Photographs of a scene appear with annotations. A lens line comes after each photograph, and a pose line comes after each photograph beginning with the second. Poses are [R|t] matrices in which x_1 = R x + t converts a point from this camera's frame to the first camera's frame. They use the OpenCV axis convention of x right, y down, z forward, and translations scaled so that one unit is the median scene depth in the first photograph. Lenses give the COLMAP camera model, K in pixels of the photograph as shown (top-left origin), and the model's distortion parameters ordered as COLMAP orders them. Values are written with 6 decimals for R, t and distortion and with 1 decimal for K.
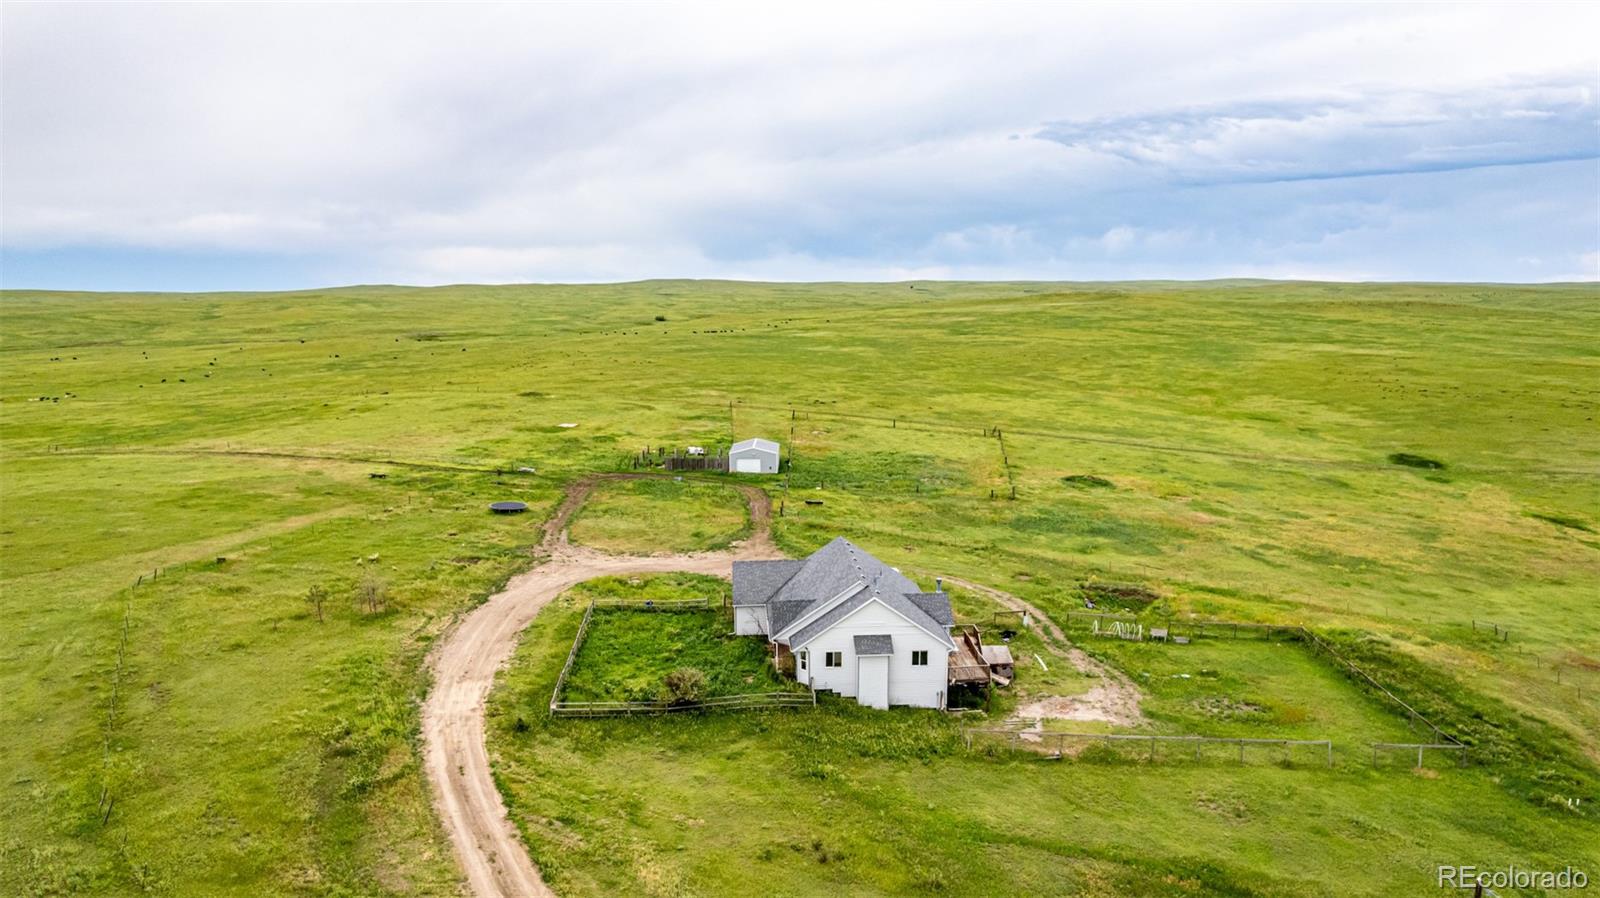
lens RADIAL K [[1027.9, 0, 799.2], [0, 1027.9, 444.1], [0, 0, 1]] dist [-0.082648, 0.075639]
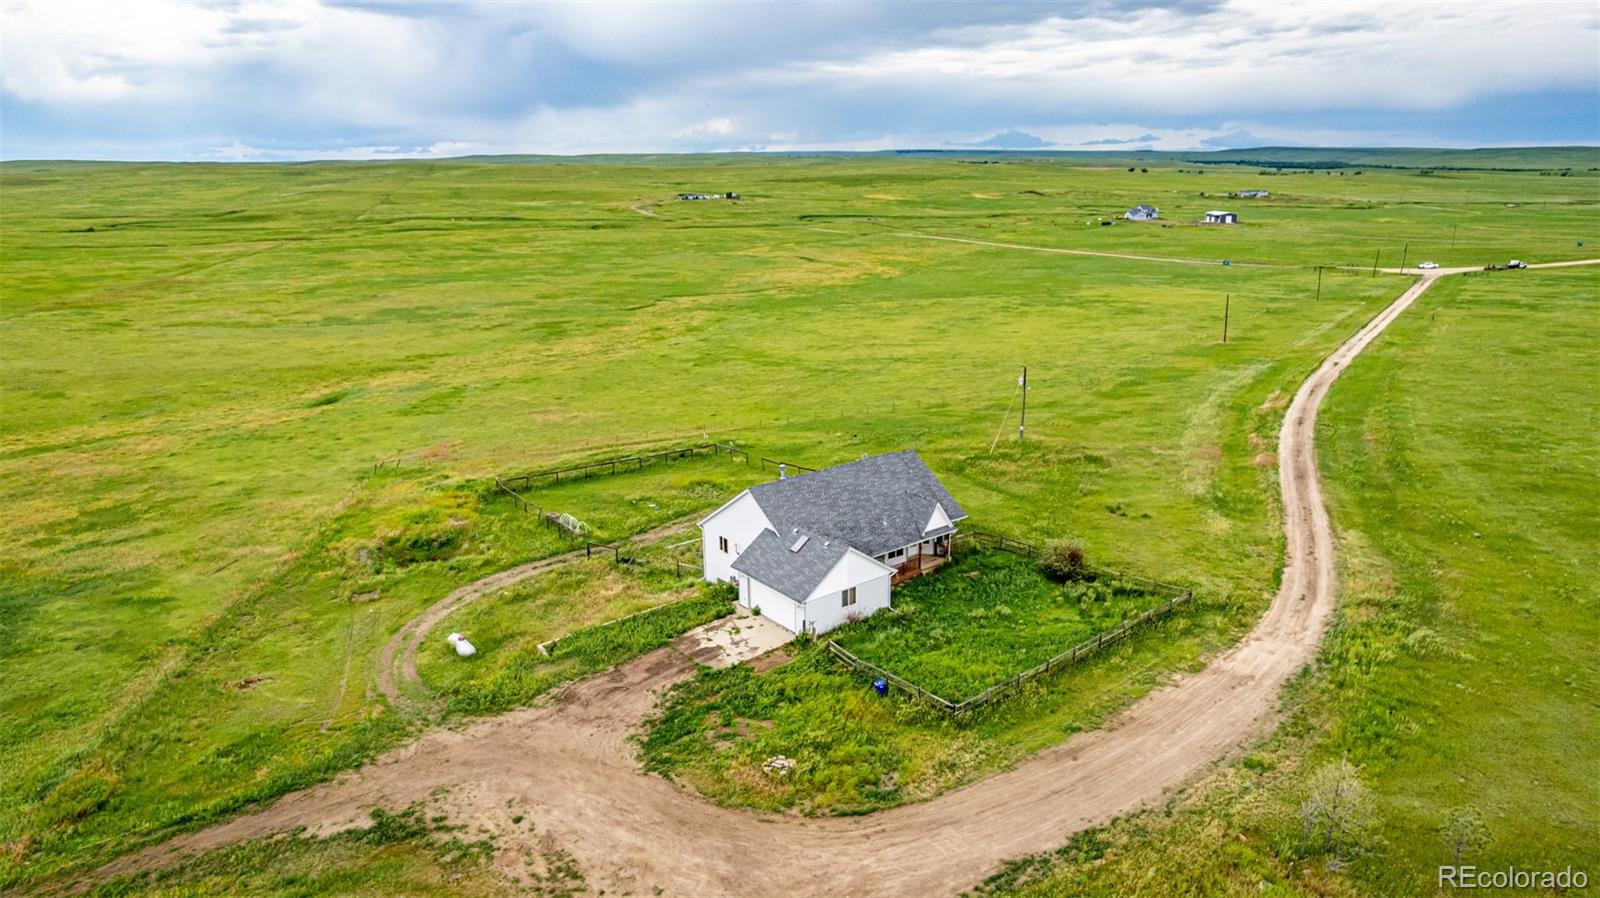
lens RADIAL K [[1027.9, 0, 804.1], [0, 1027.9, 437.9], [0, 0, 1]] dist [-0.082648, 0.075639]
pose [[-0.571281, -0.206495, 0.794354, -0.220652], [0.135836, 0.930699, 0.339628, -0.075922], [-0.809436, 0.301925, -0.503642, 0.496290]]
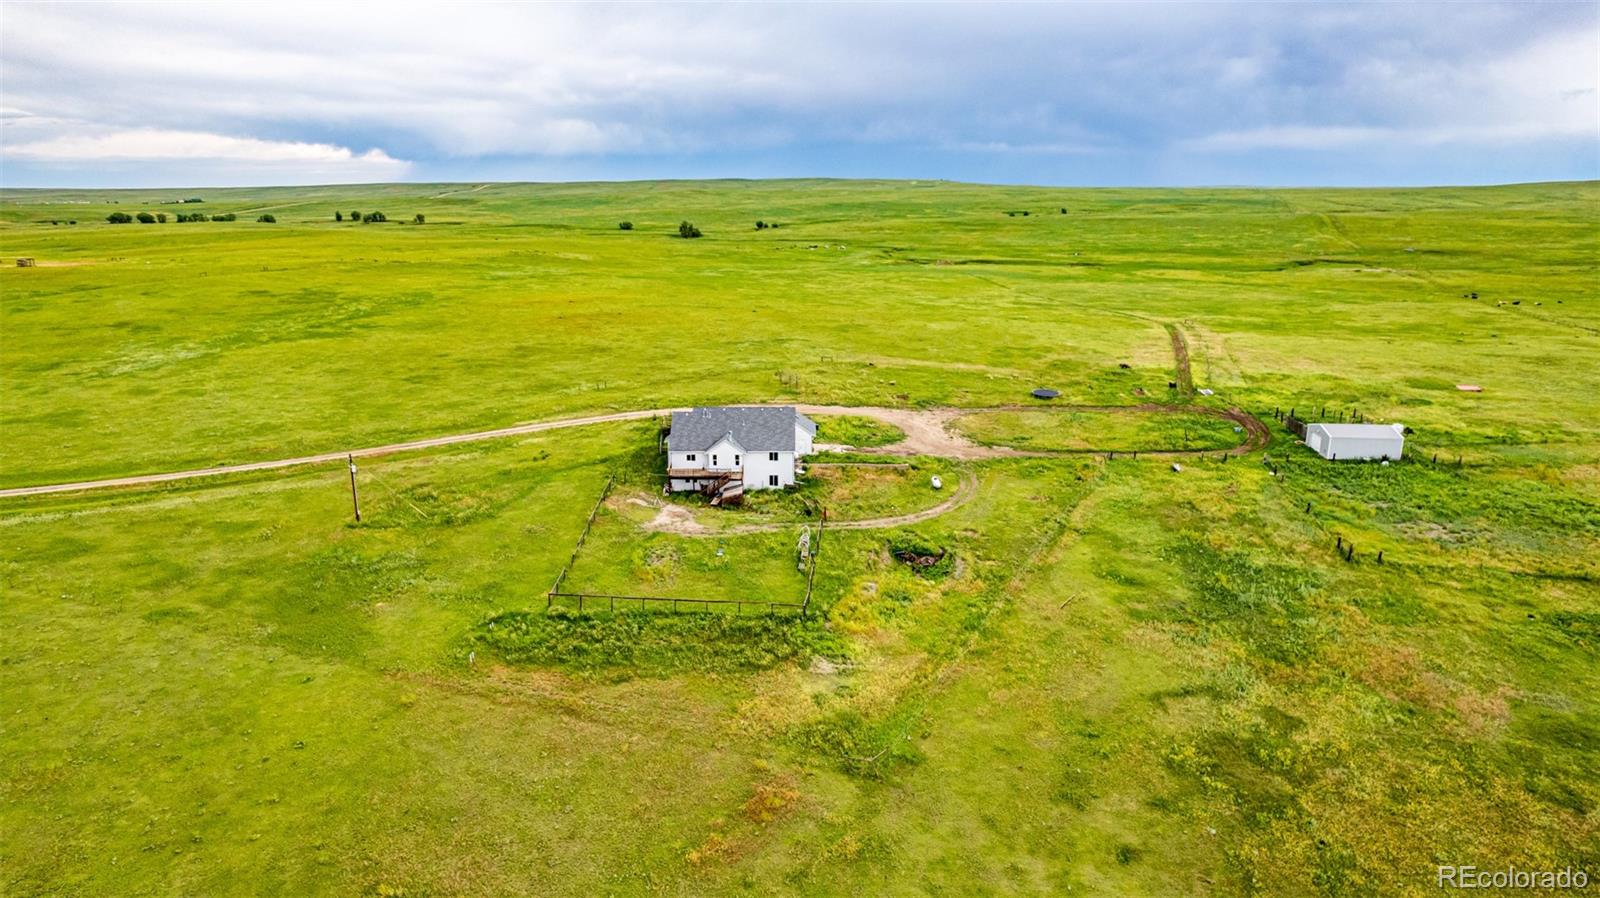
lens RADIAL K [[1027.9, 0, 791.5], [0, 1027.9, 451.6], [0, 0, 1]] dist [-0.082648, 0.075639]
pose [[-0.066030, 0.261446, -0.962957, 0.569358], [-0.147928, 0.951834, 0.268570, -0.095934], [0.986791, 0.160182, -0.024175, 0.384045]]
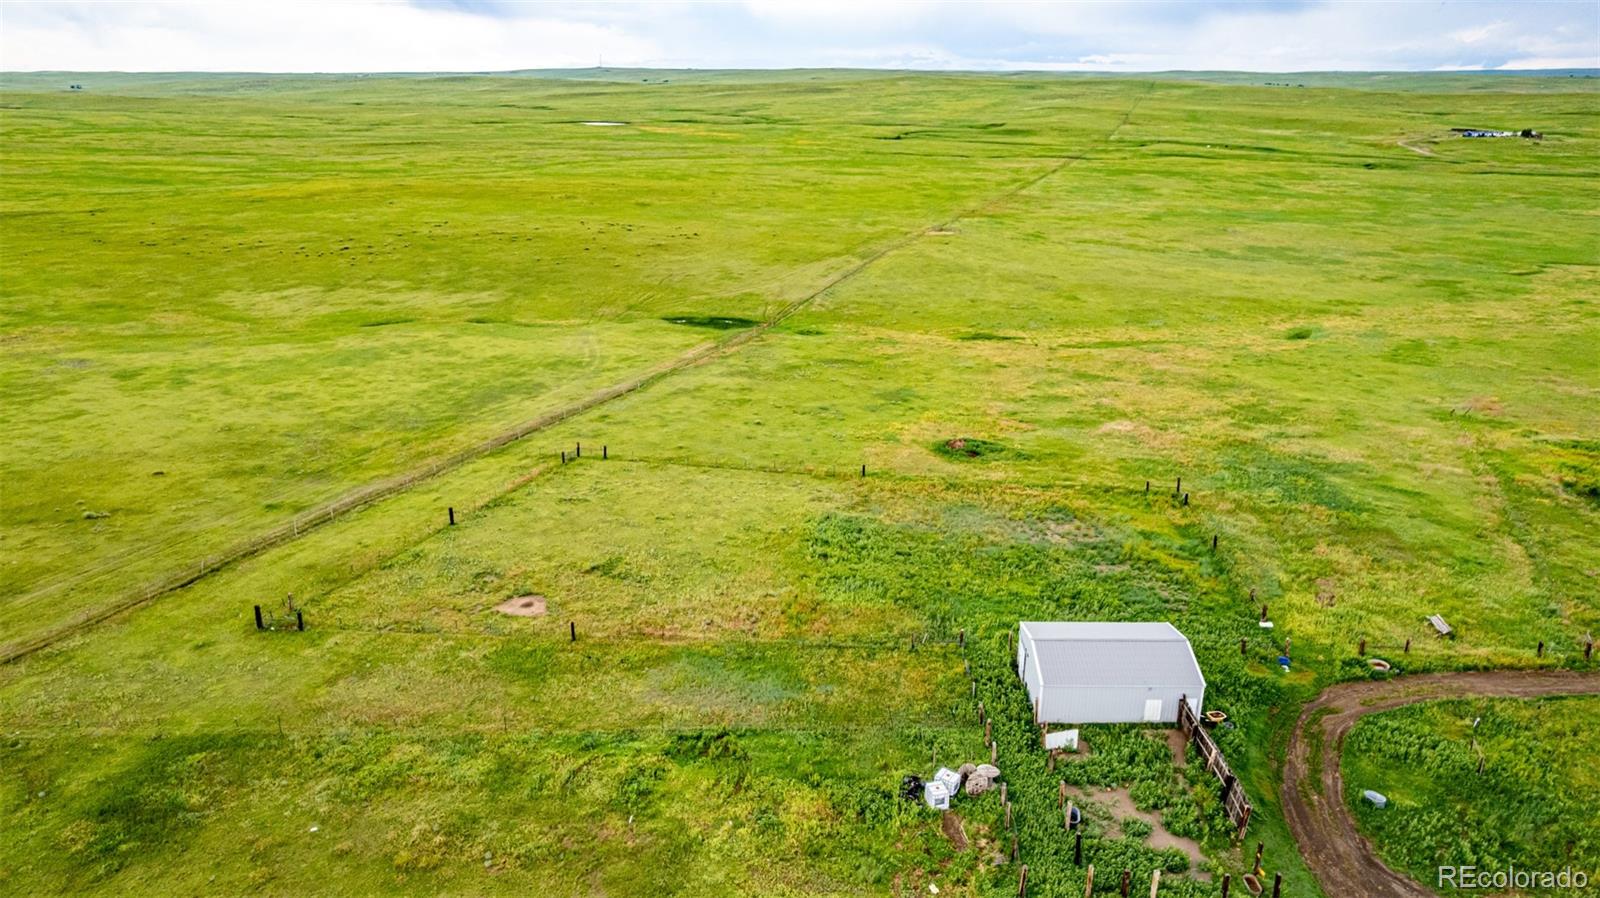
lens RADIAL K [[1027.9, 0, 802.9], [0, 1027.9, 459.2], [0, 0, 1]] dist [-0.082648, 0.075639]
pose [[0.019049, -0.348517, 0.937109, -0.271163], [0.152759, 0.927289, 0.341760, -0.152536], [-0.988080, 0.136642, 0.070904, 0.751761]]
